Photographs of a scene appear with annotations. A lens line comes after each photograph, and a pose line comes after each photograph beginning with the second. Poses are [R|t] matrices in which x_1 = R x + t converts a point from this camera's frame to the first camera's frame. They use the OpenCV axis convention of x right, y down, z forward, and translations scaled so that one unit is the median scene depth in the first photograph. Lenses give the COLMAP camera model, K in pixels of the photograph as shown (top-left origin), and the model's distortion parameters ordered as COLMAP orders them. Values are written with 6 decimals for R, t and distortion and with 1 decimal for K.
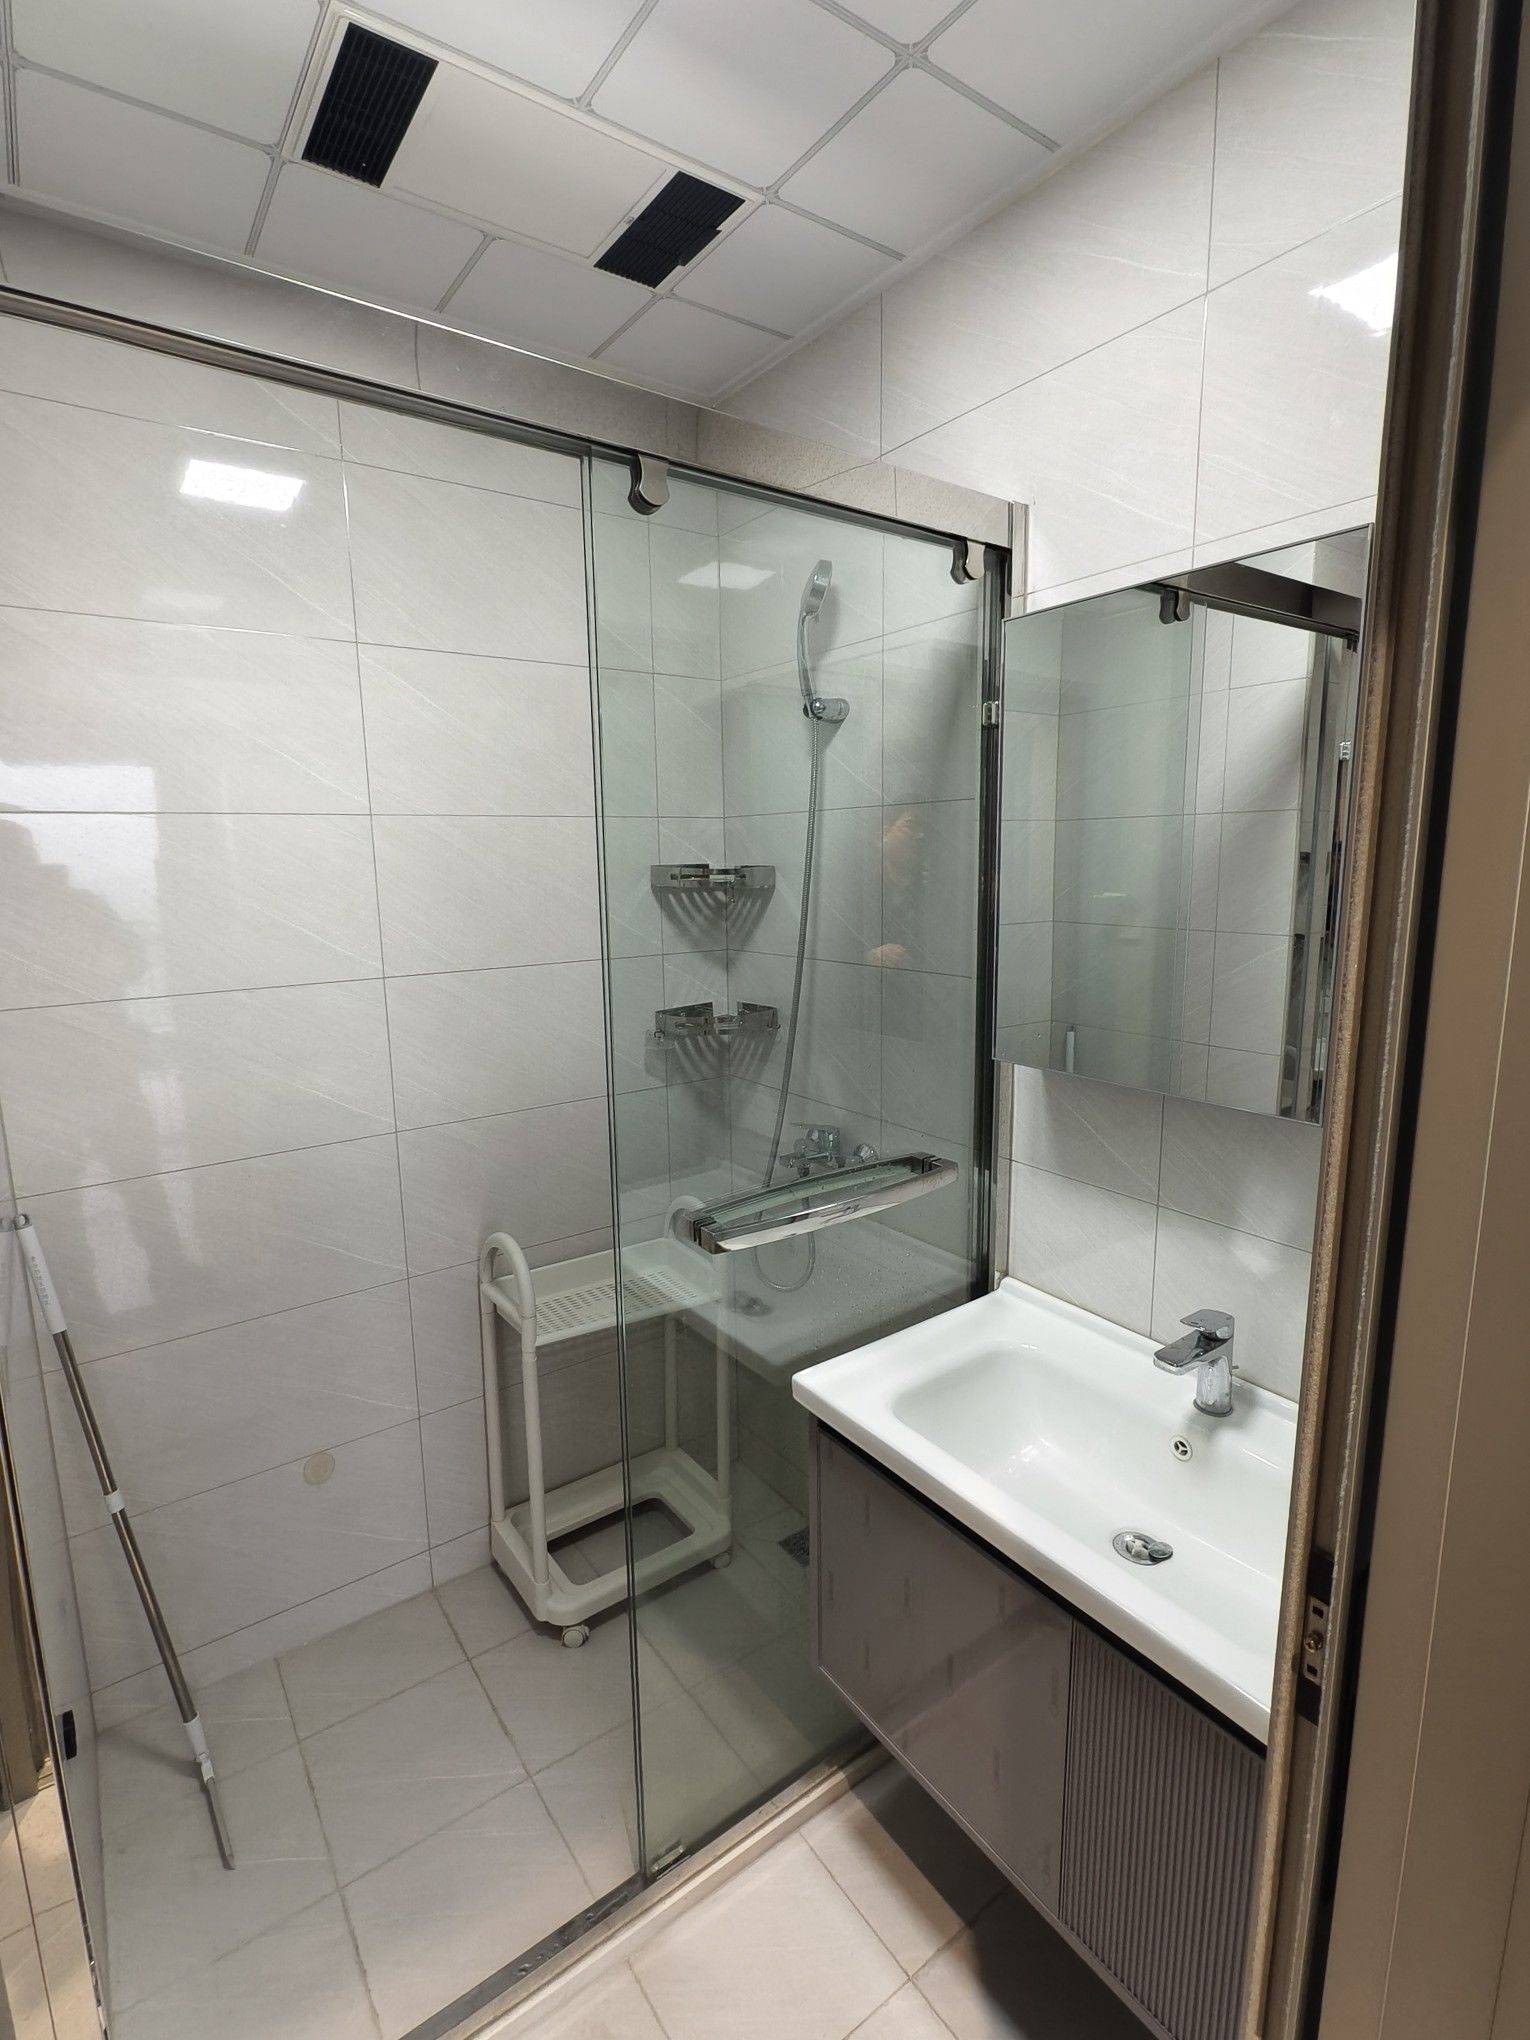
lens RADIAL K [[962.6, 0, 765.0], [0, 962.6, 1020.0], [0, 0, 1]] dist [0.000462, -0.000071]
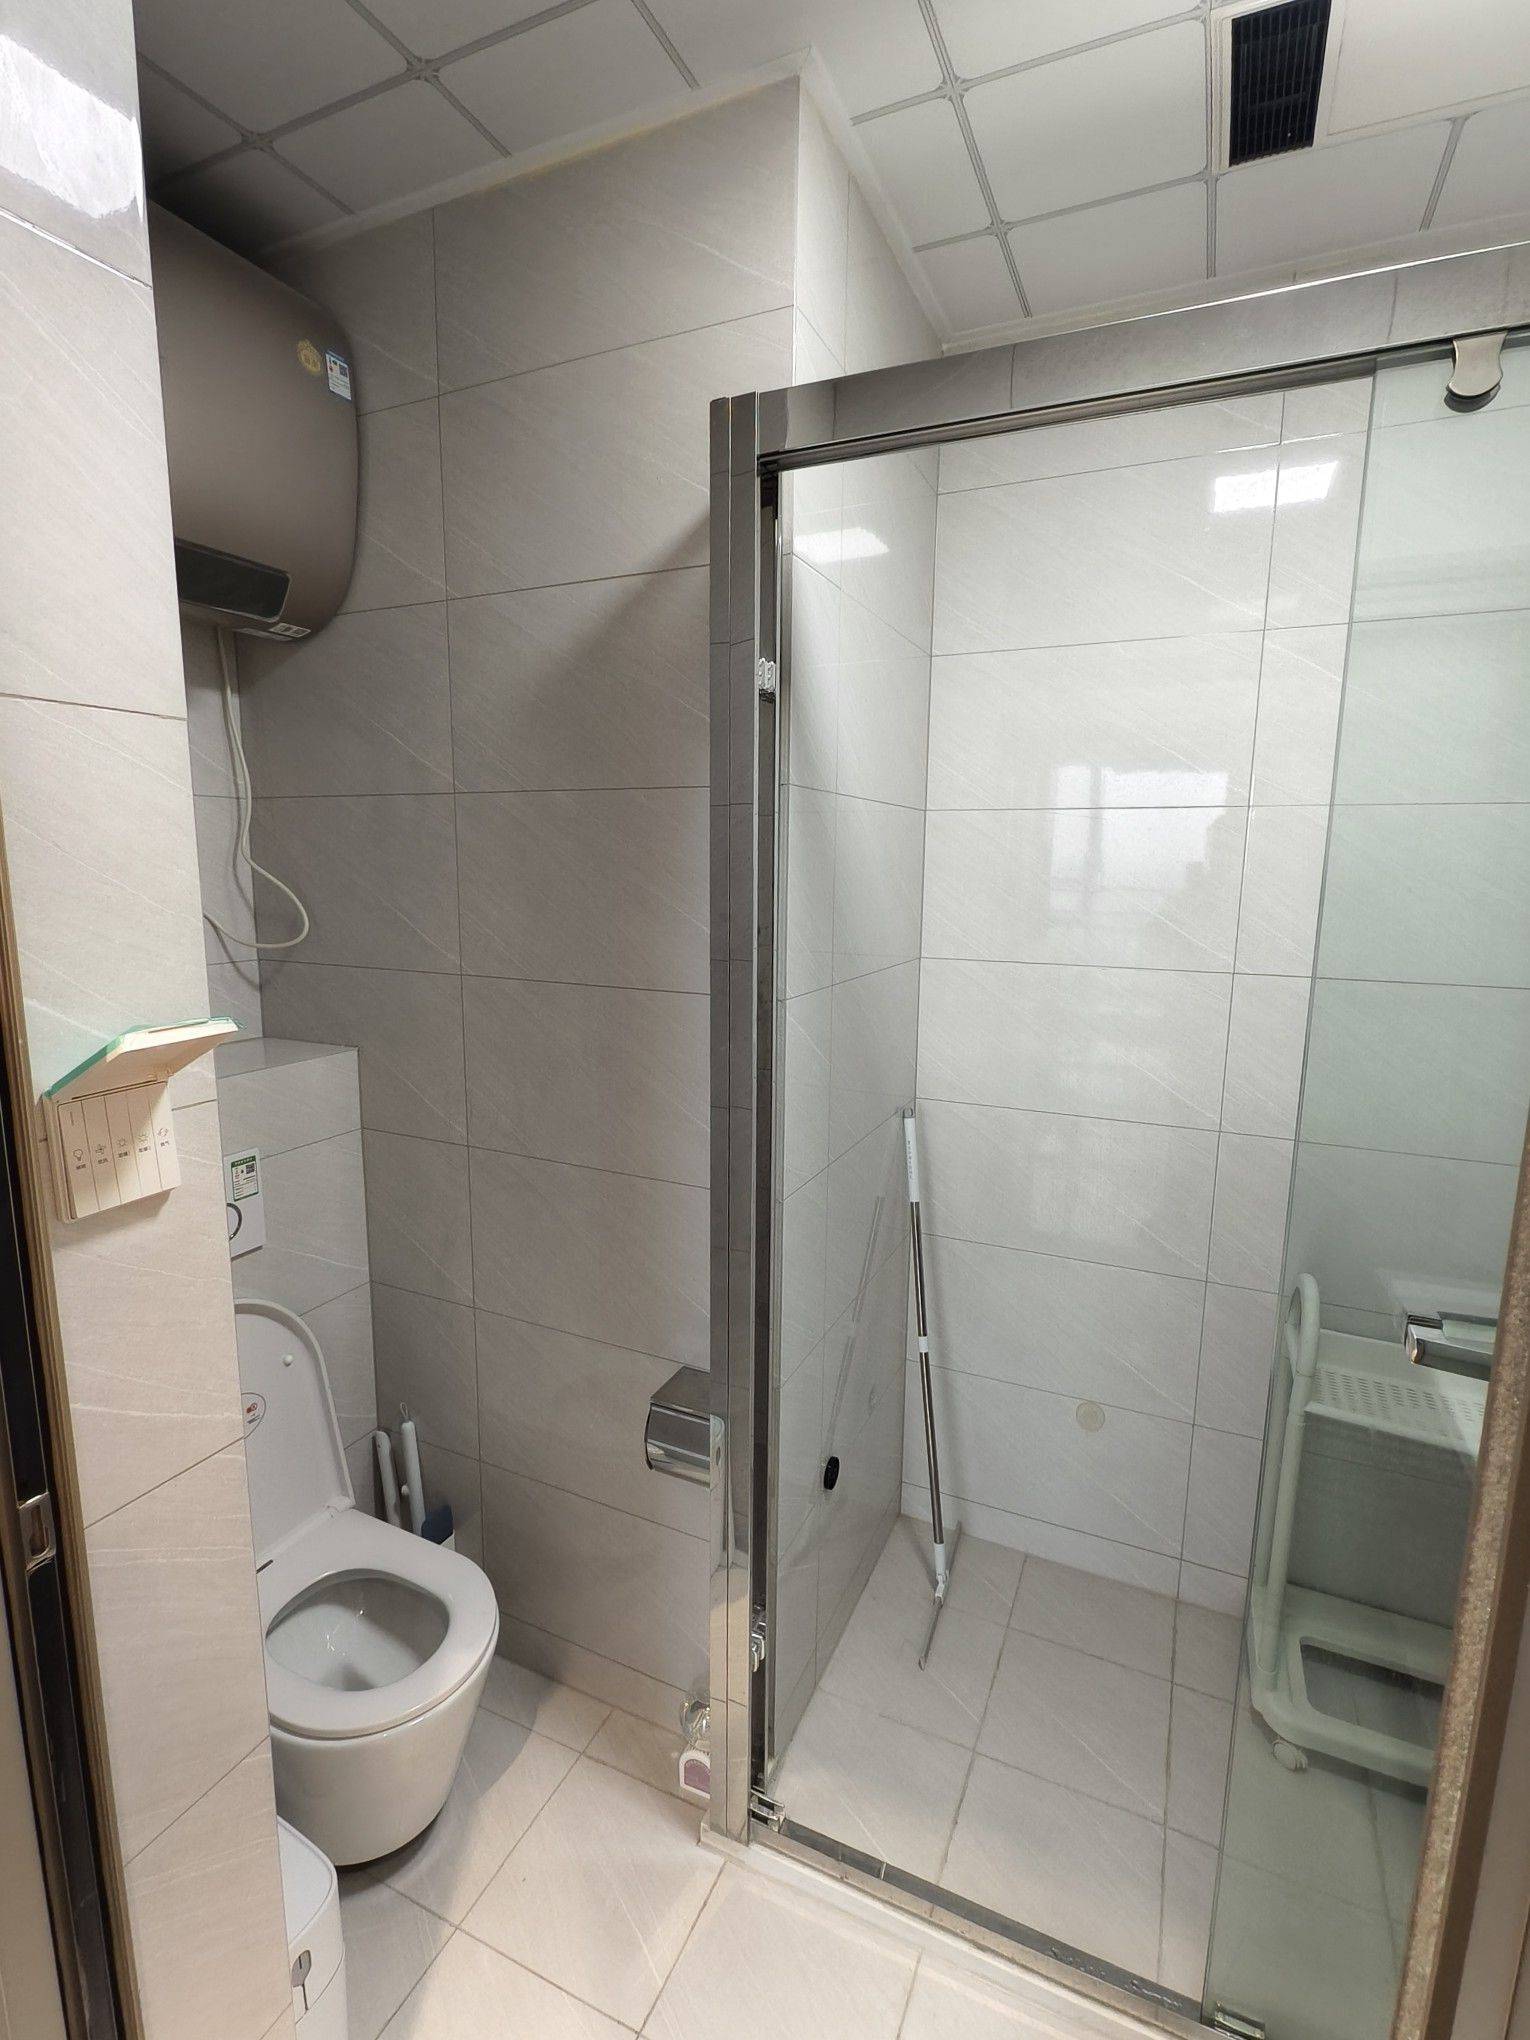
lens RADIAL K [[970.8, 0, 767.2], [0, 970.8, 1023.0], [0, 0, 1]] dist [-0.002850, -0.000941]
pose [[0.492679, 0.168779, -0.853686, 0.217969], [-0.168046, 0.980998, 0.096967, -0.010692], [0.853831, 0.095685, 0.511680, 0.097281]]
